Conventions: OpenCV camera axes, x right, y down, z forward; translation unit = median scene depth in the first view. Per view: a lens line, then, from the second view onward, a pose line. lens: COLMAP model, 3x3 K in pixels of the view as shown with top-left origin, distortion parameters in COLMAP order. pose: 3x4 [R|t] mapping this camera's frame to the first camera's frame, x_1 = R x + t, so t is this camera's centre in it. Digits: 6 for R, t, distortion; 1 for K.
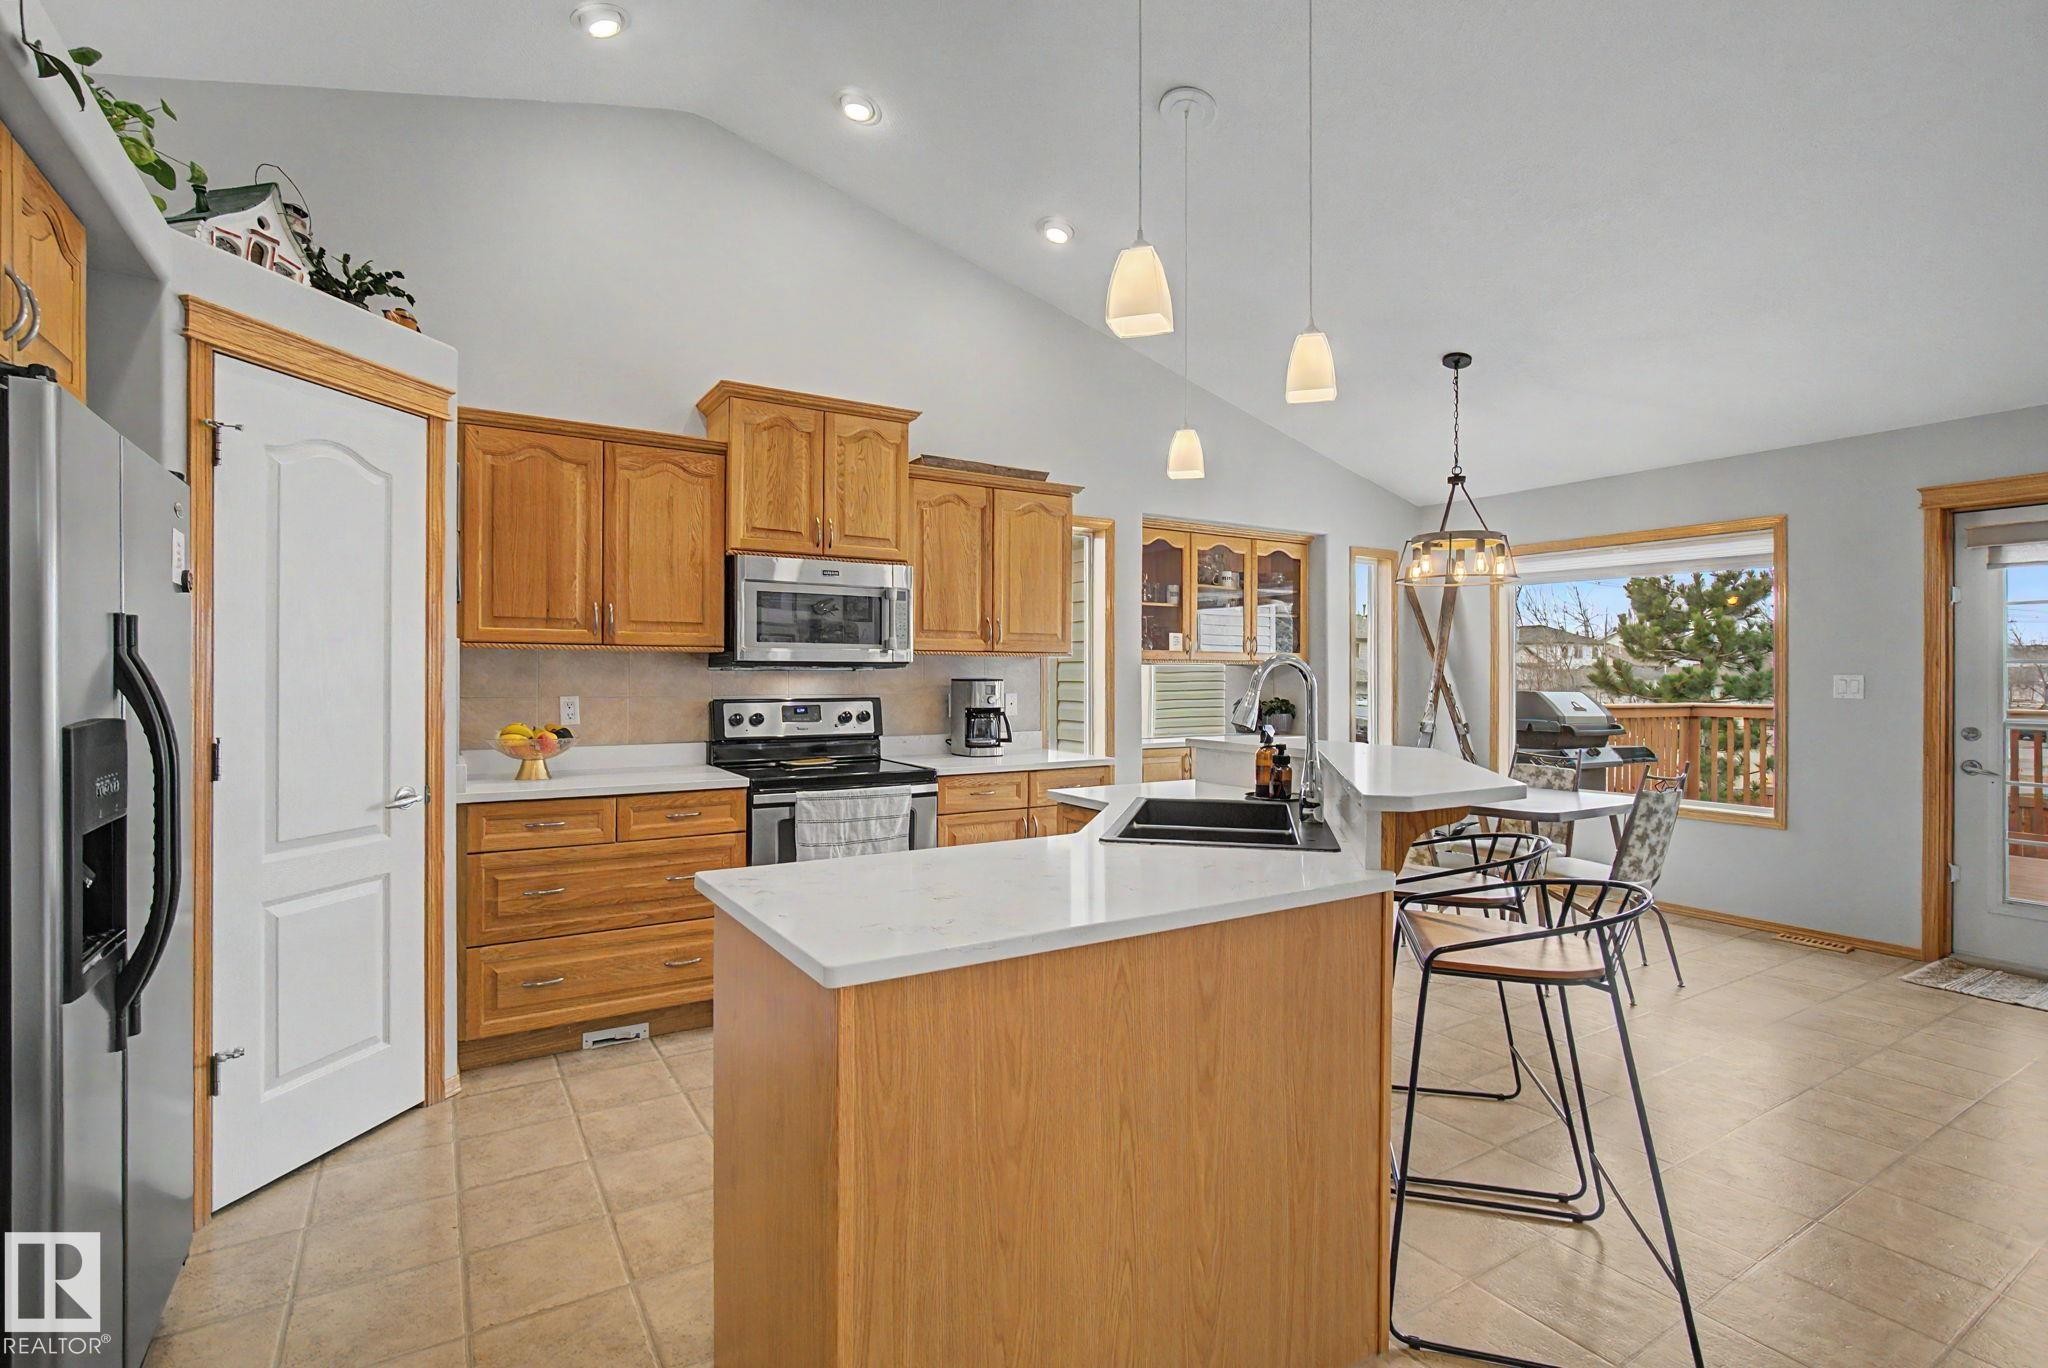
lens RADIAL K [[983.0, 0, 1026.0], [0, 983.0, 673.4], [0, 0, 1]] dist [-0.001351, -0.000064]
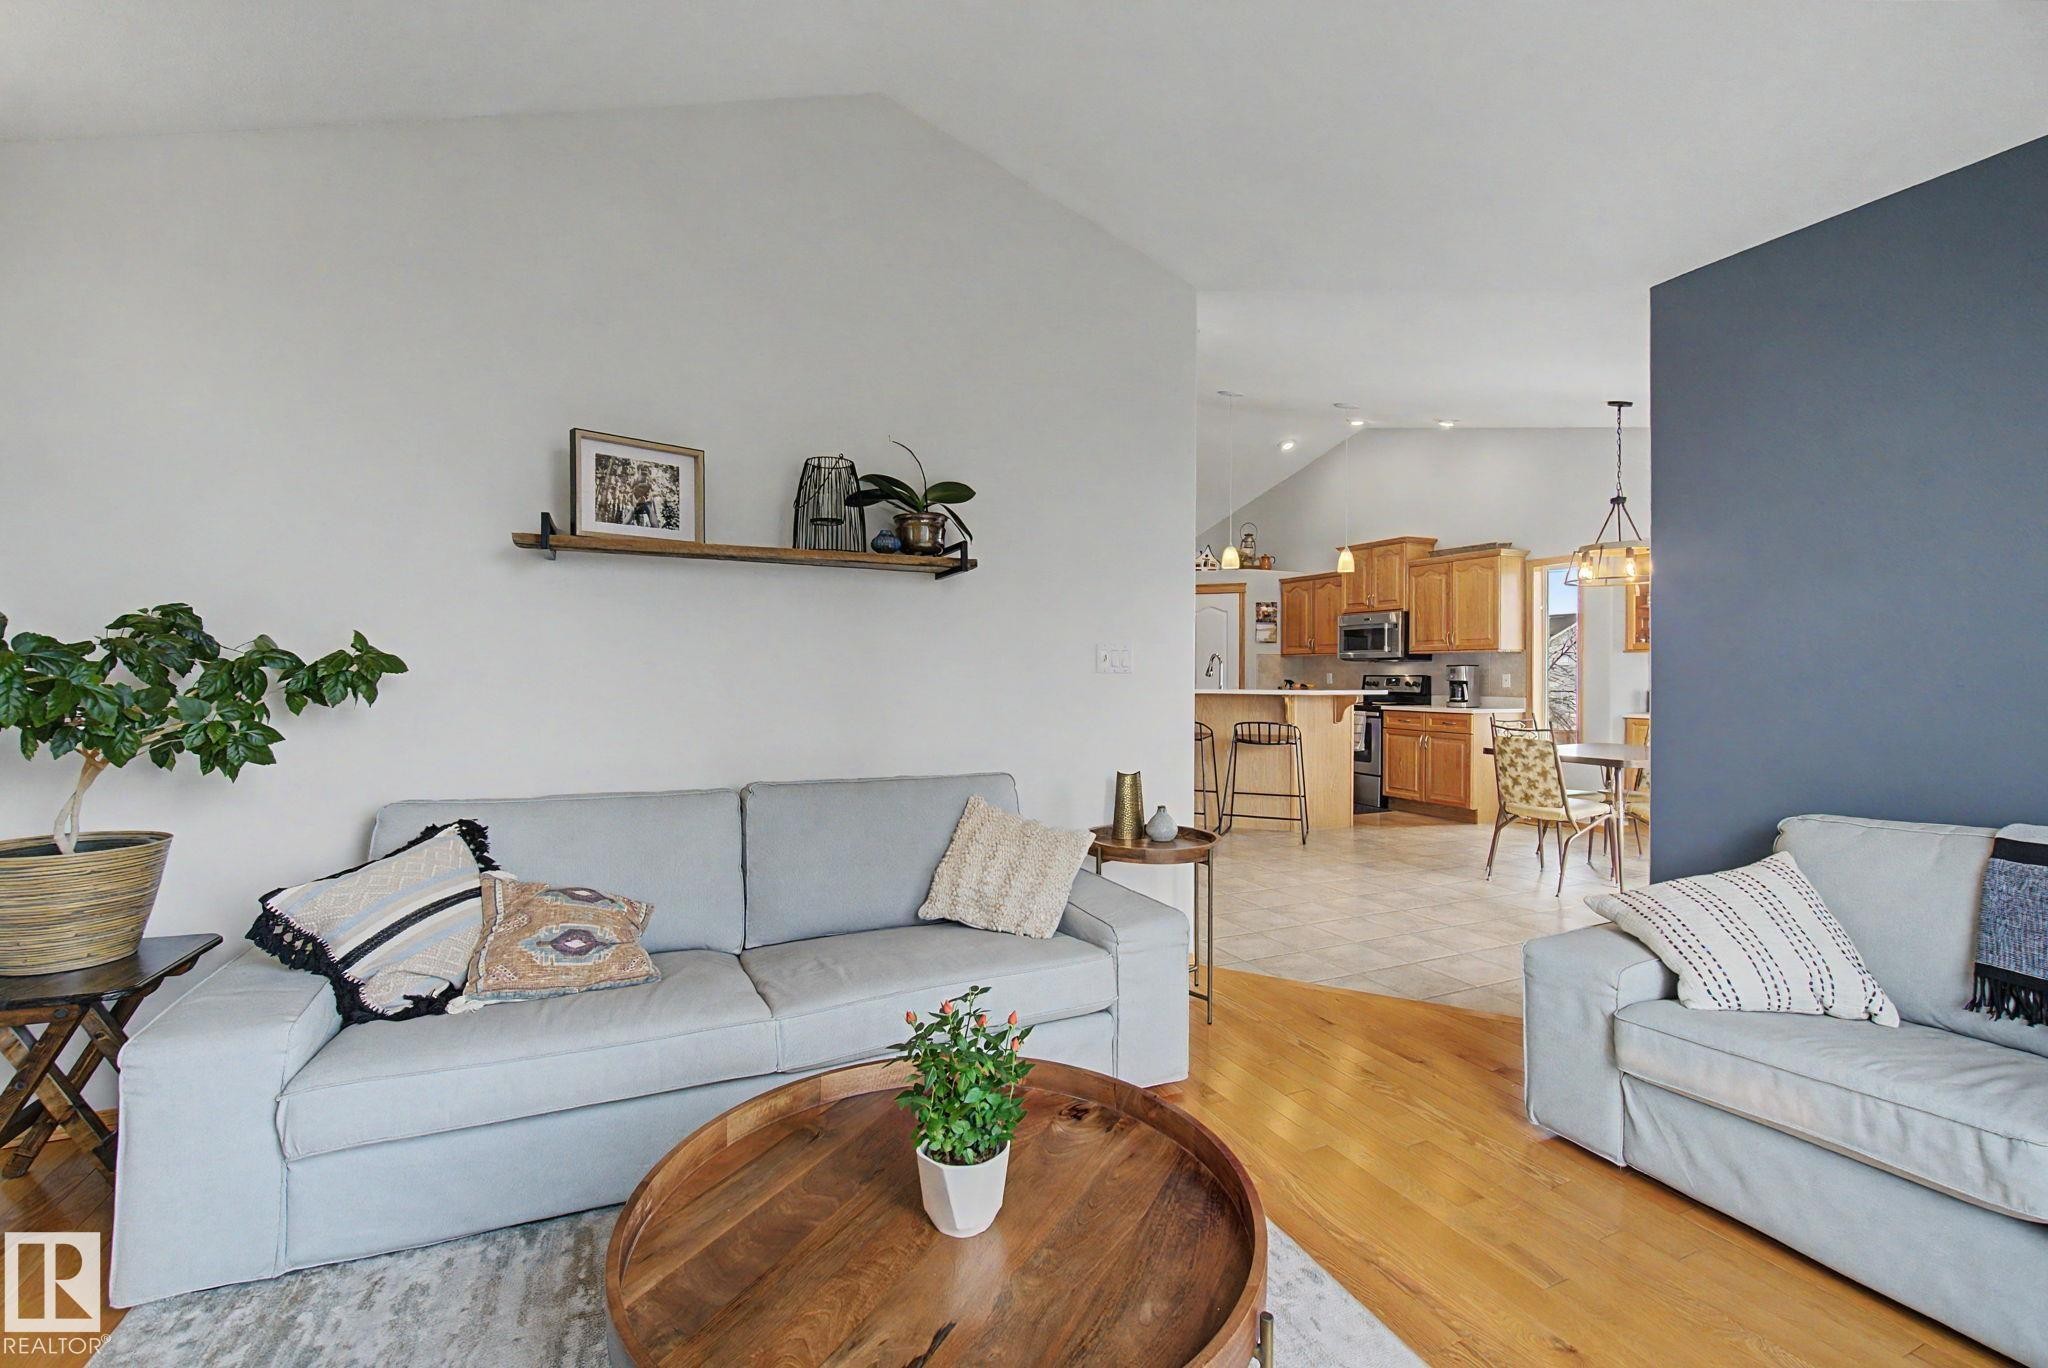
lens RADIAL K [[888.3, 0, 1025.2], [0, 888.3, 677.7], [0, 0, 1]] dist [-0.005541, -0.000272]
pose [[-0.143238, 0.003018, -0.989684, 1.926758], [-0.005871, 0.999975, 0.003899, 0.030928], [0.989671, 0.006369, -0.143217, 0.495795]]
